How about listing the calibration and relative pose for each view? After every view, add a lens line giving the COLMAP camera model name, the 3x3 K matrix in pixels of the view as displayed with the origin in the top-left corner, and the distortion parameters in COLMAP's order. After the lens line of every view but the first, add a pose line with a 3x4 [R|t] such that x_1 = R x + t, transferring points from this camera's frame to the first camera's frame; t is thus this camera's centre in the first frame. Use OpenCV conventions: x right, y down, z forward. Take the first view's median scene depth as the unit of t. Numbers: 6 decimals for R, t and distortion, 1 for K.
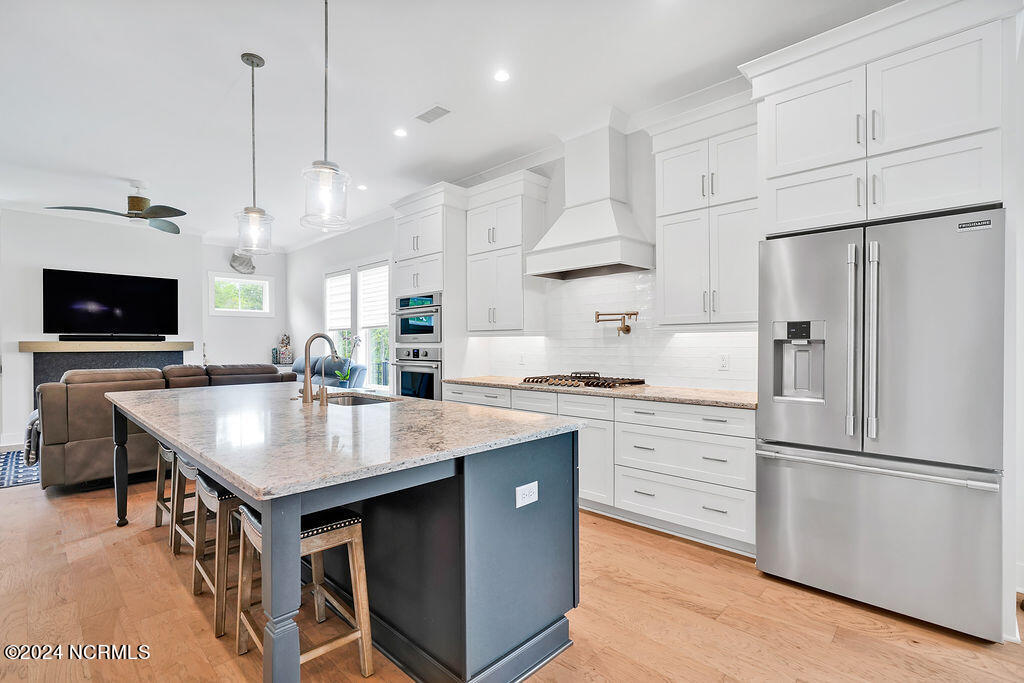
lens RADIAL K [[468.9, 0, 508.7], [0, 468.9, 345.4], [0, 0, 1]] dist [-0.001190, 0.000044]
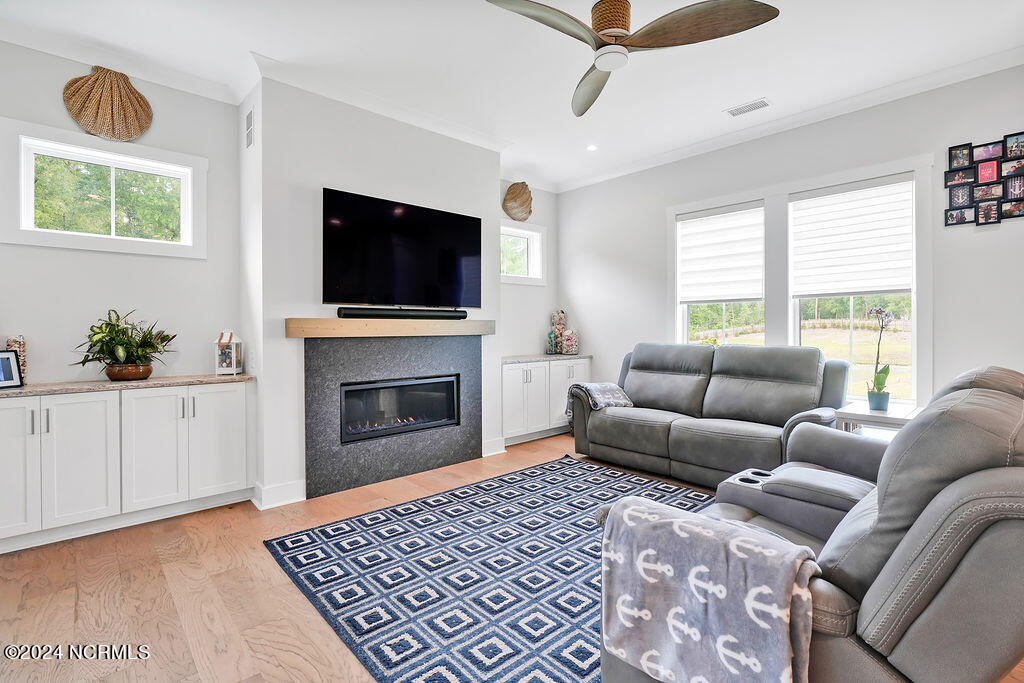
lens RADIAL K [[470.5, 0, 516.1], [0, 470.5, 334.9], [0, 0, 1]] dist [-0.001584, -0.000081]
pose [[0.998381, 0.003469, -0.056770, -0.633002], [-0.002771, 0.999920, 0.012362, 0.003665], [0.056808, -0.012184, 0.998311, 0.389954]]
